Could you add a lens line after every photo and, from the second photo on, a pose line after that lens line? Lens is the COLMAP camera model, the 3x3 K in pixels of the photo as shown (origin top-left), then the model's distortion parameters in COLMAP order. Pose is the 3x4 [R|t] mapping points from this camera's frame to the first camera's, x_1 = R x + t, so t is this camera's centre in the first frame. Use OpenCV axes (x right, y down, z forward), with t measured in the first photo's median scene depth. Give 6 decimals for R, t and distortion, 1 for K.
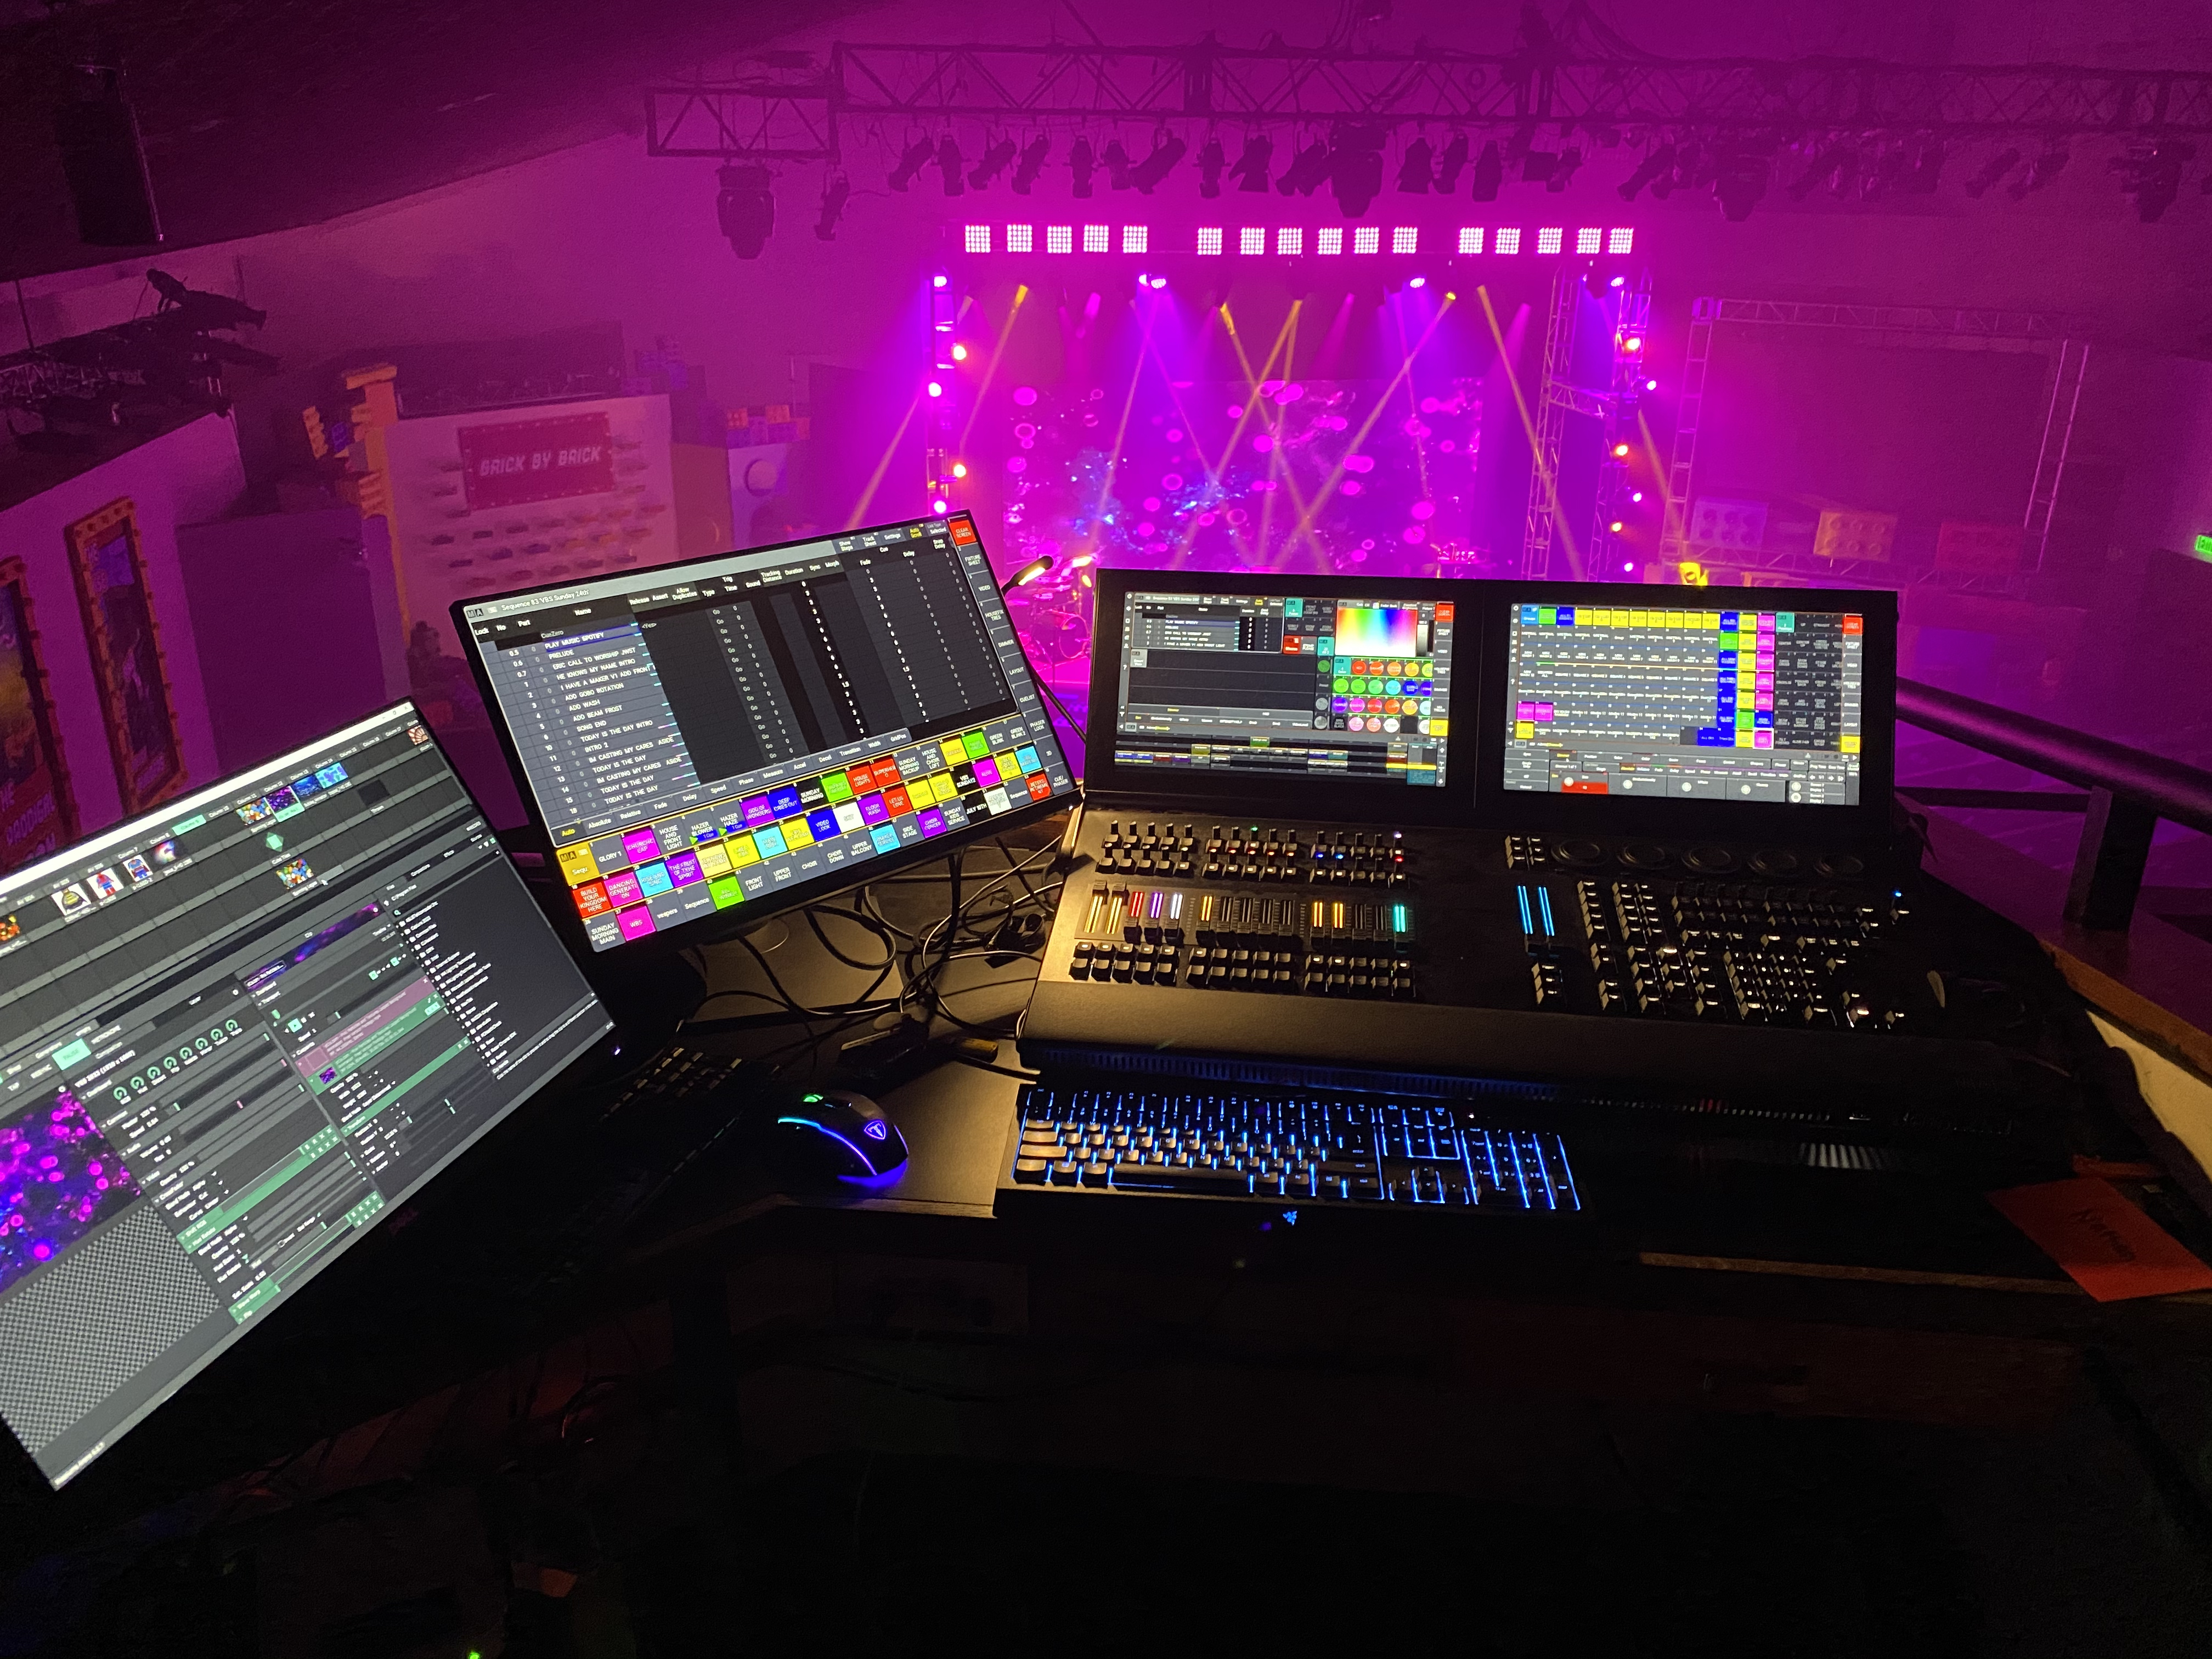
lens RADIAL K [[1668.5, 0, 1101.3], [0, 1668.5, 828.9], [0, 0, 1]] dist [0.054555, -0.108912]
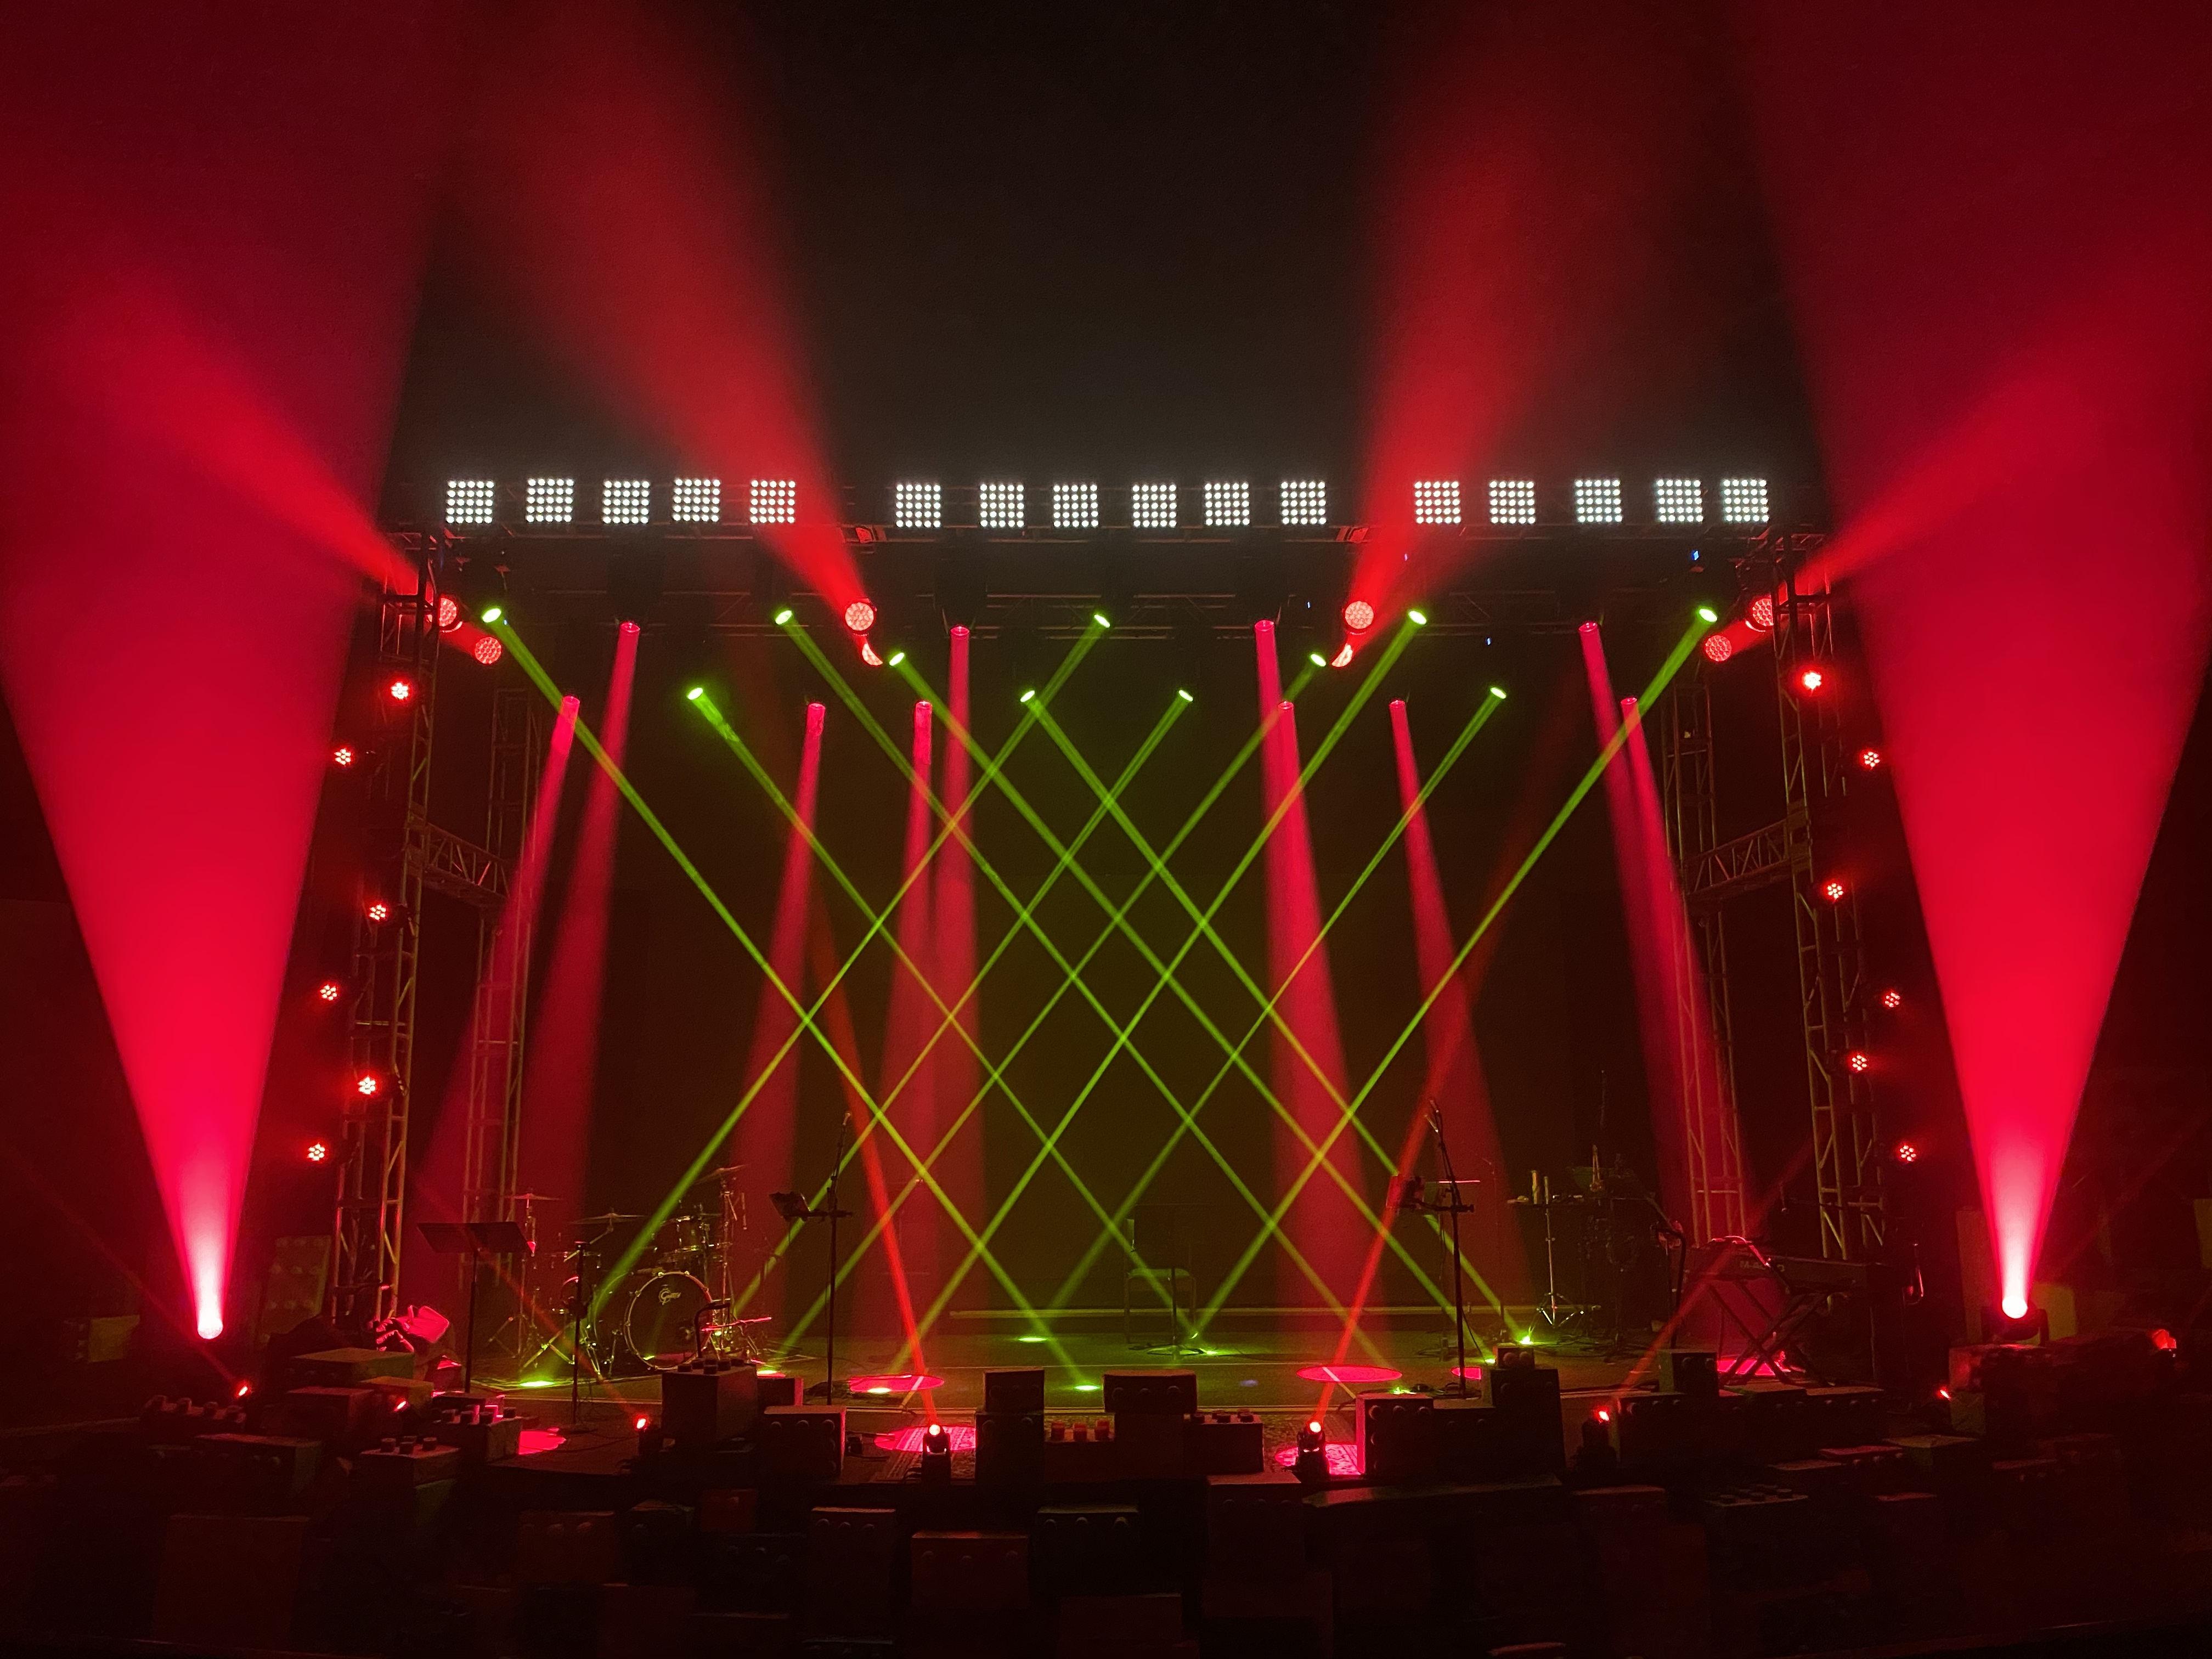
lens RADIAL K [[1671.0, 0, 1108.7], [0, 1671.0, 828.7], [0, 0, 1]] dist [0.057038, -0.143925]
pose [[0.987327, -0.046230, -0.151816, 0.193224], [-0.040249, 0.852408, -0.521325, 0.008869], [0.153510, 0.520829, 0.839745, 0.599829]]
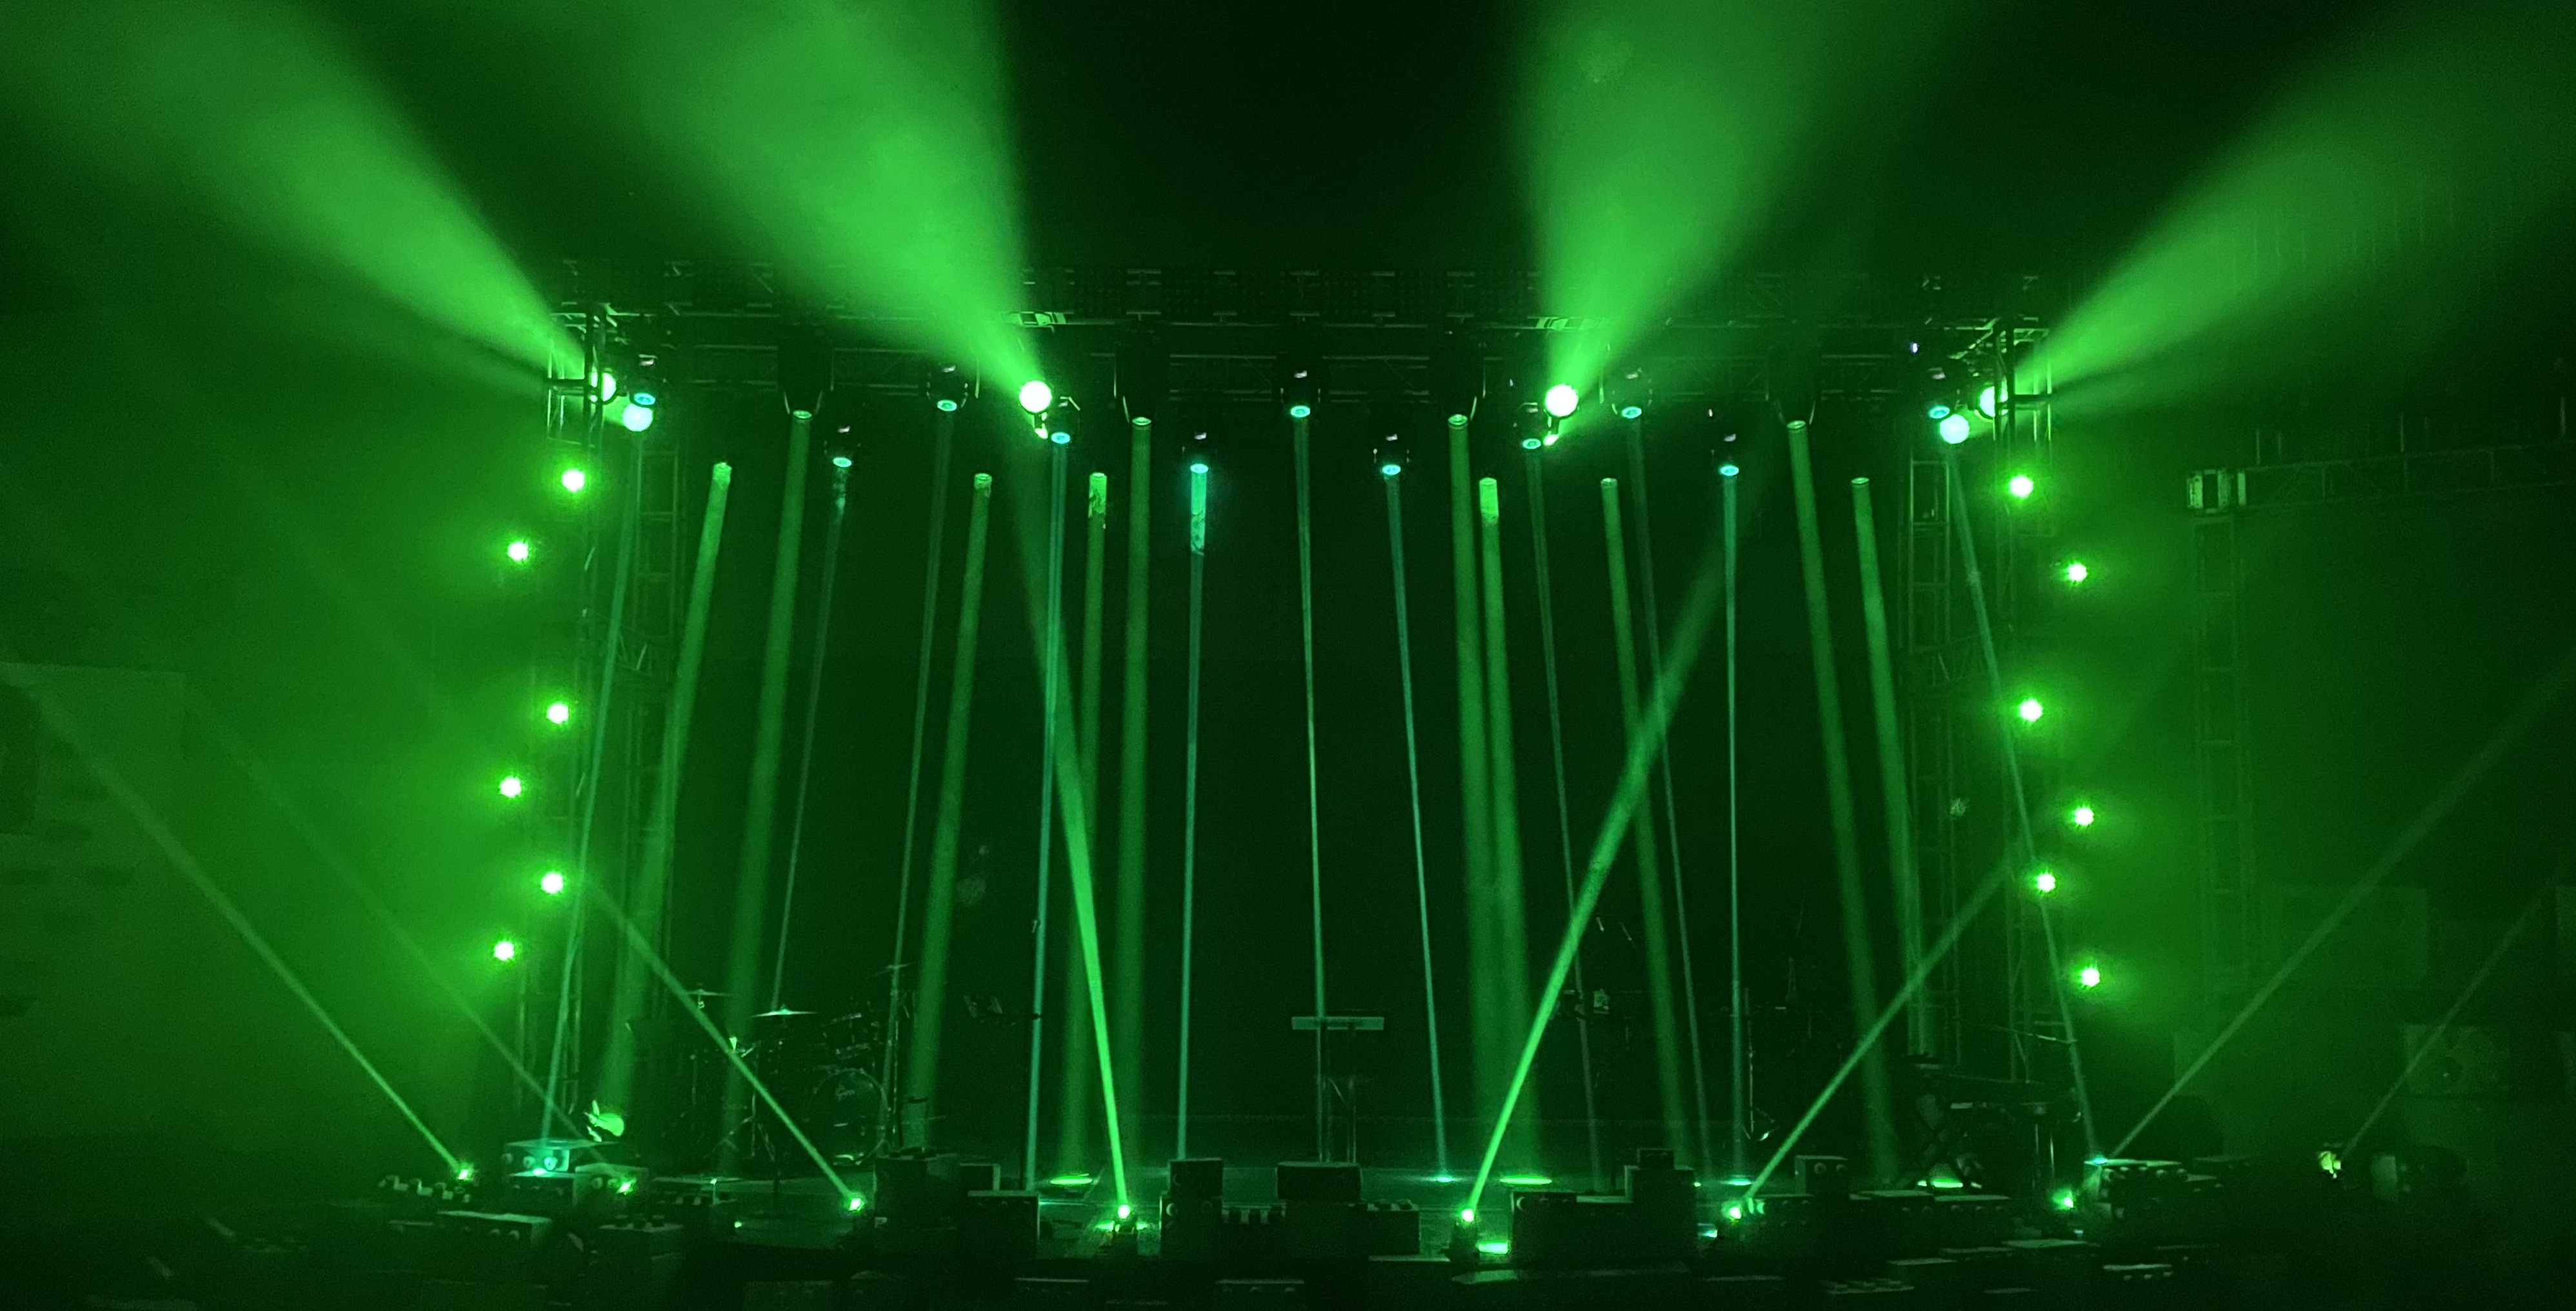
lens RADIAL K [[2318.9, 0, 1288.0], [0, 2318.9, 655.5], [0, 0, 1]] dist [0.064182, -0.341458]
pose [[0.986664, -0.019357, -0.161617, 0.224387], [-0.057046, 0.888808, -0.454715, 0.060912], [0.152449, 0.457870, 0.875851, 0.434352]]
